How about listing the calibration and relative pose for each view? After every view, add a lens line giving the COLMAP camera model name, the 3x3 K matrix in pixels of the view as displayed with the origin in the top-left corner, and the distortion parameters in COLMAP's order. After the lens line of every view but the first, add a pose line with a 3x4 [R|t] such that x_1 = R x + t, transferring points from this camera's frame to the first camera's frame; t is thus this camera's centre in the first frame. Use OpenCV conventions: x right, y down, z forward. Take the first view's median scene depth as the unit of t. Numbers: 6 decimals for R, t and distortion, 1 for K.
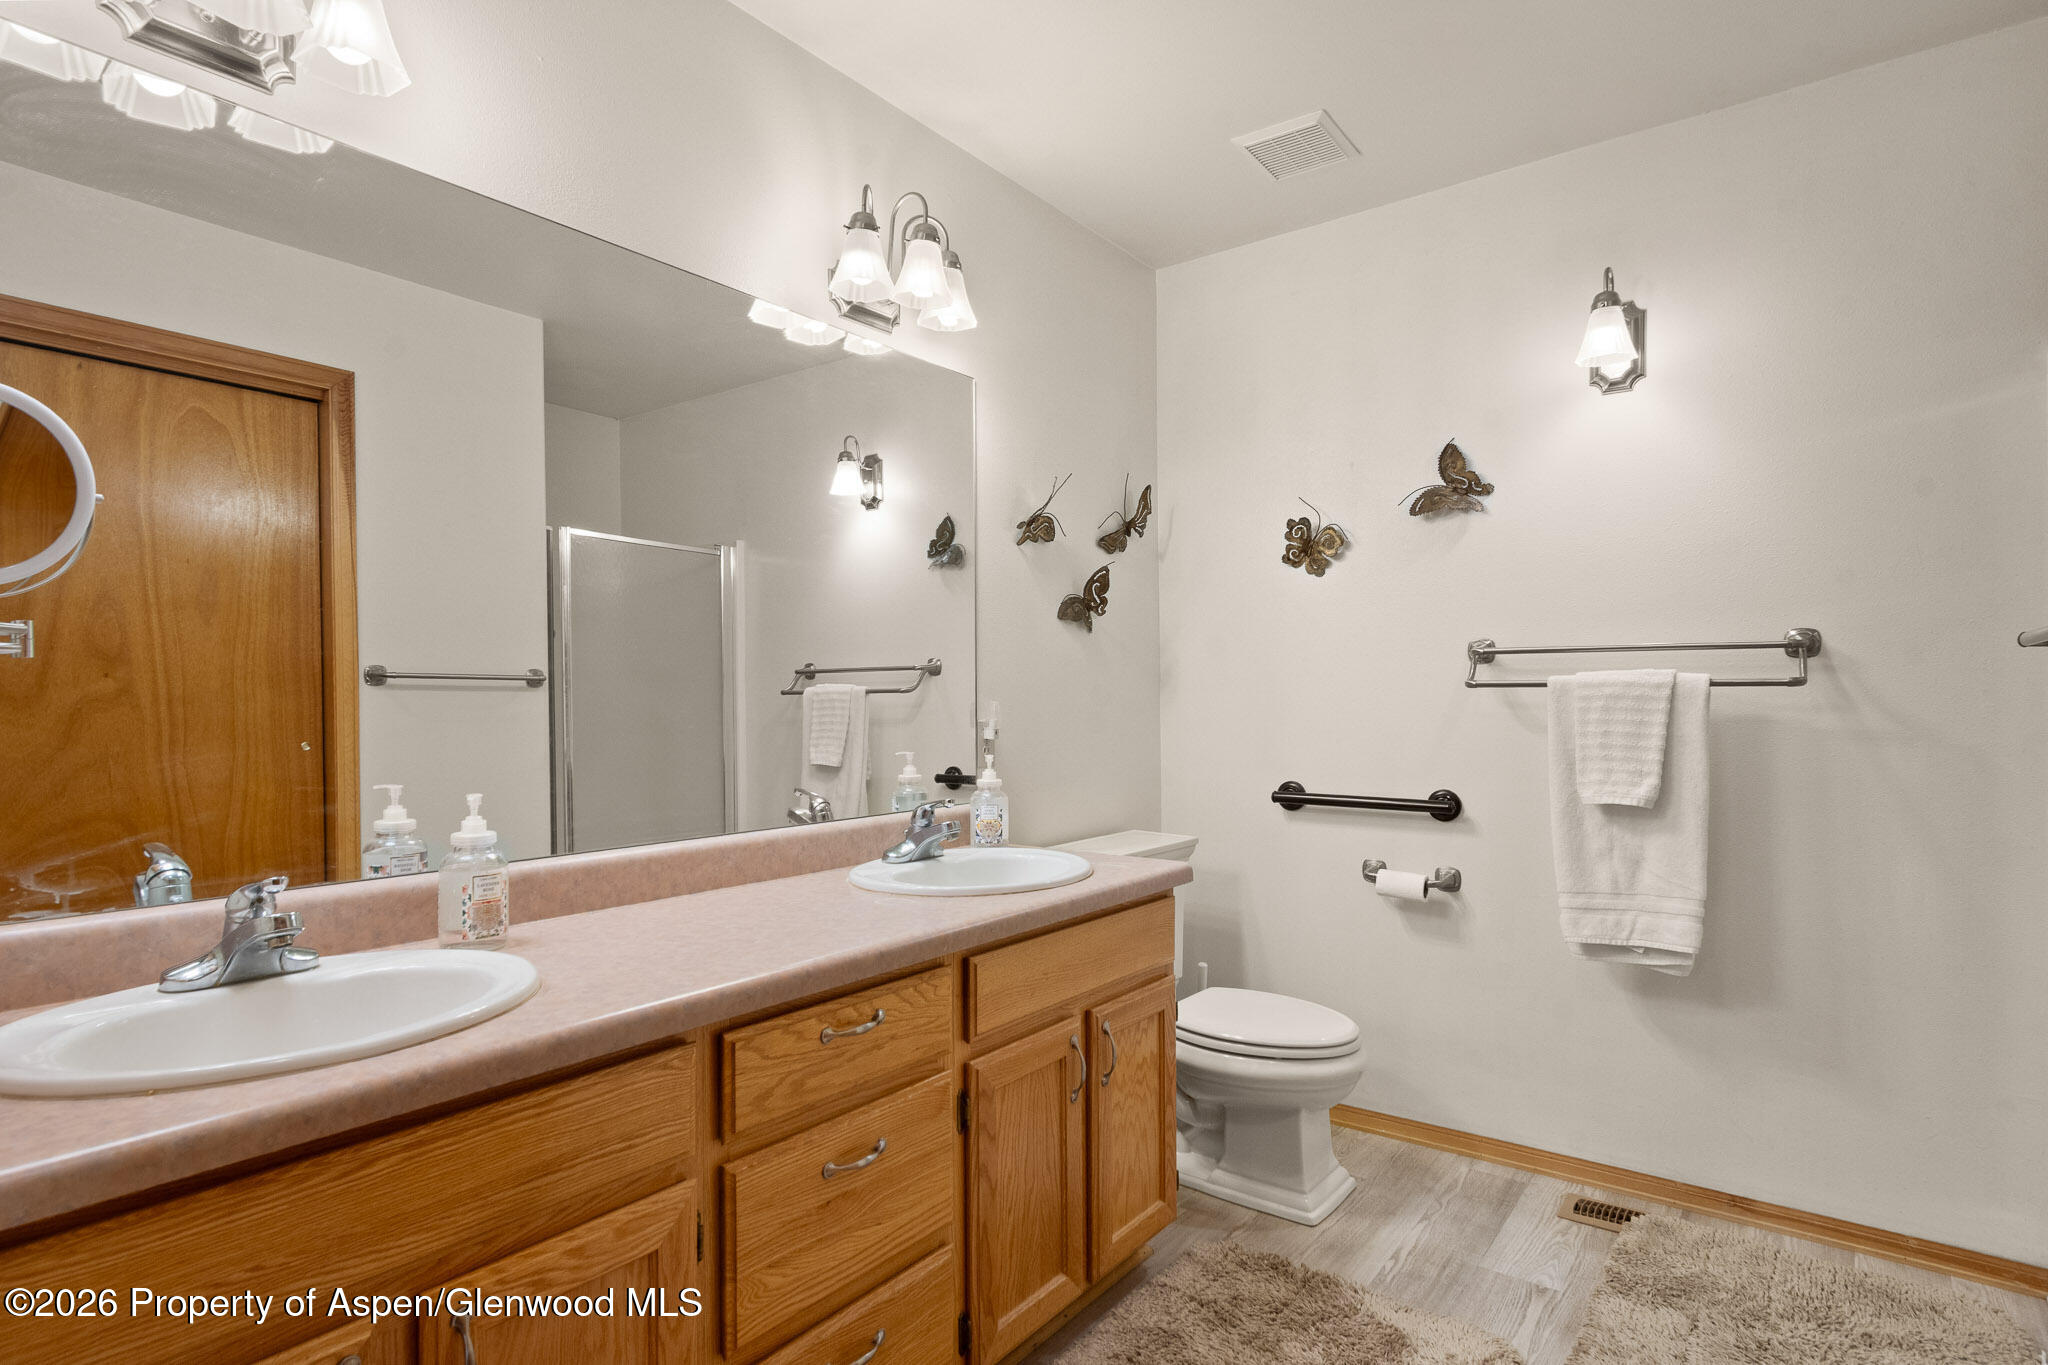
lens RADIAL K [[1054.1, 0, 1024.0], [0, 1054.1, 700.6], [0, 0, 1]] dist [0.000045, -0.001280]
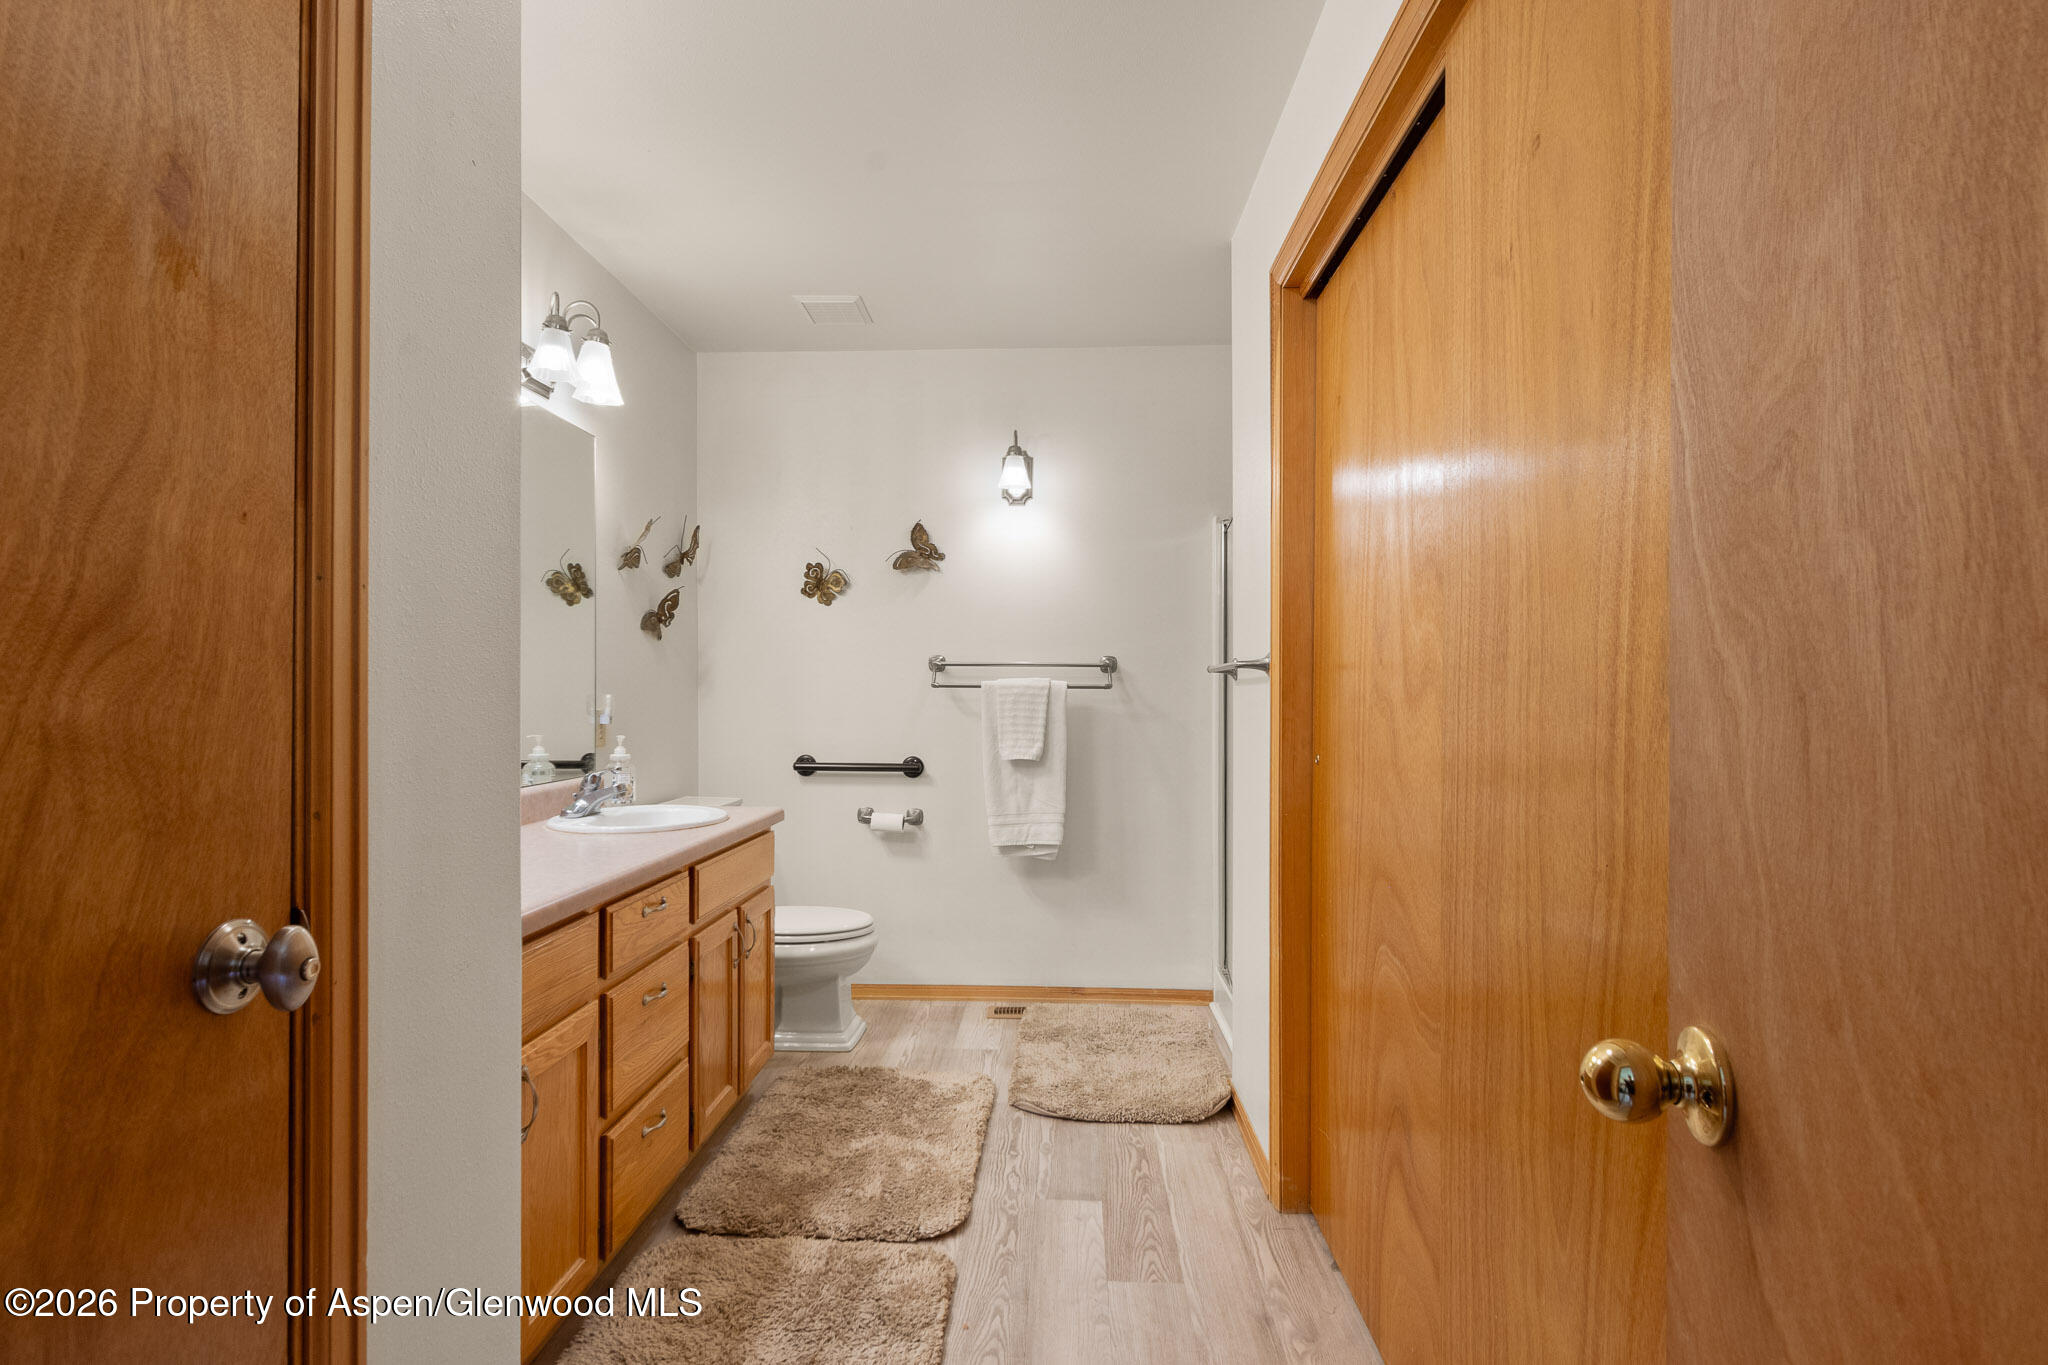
lens RADIAL K [[1054.1, 0, 1024.0], [0, 1054.1, 700.6], [0, 0, 1]] dist [0.000045, -0.001280]
pose [[0.816093, 0.004183, 0.577905, -0.376378], [-0.006083, 0.999981, 0.001352, 0.003771], [-0.577888, -0.004619, 0.816103, -0.340123]]
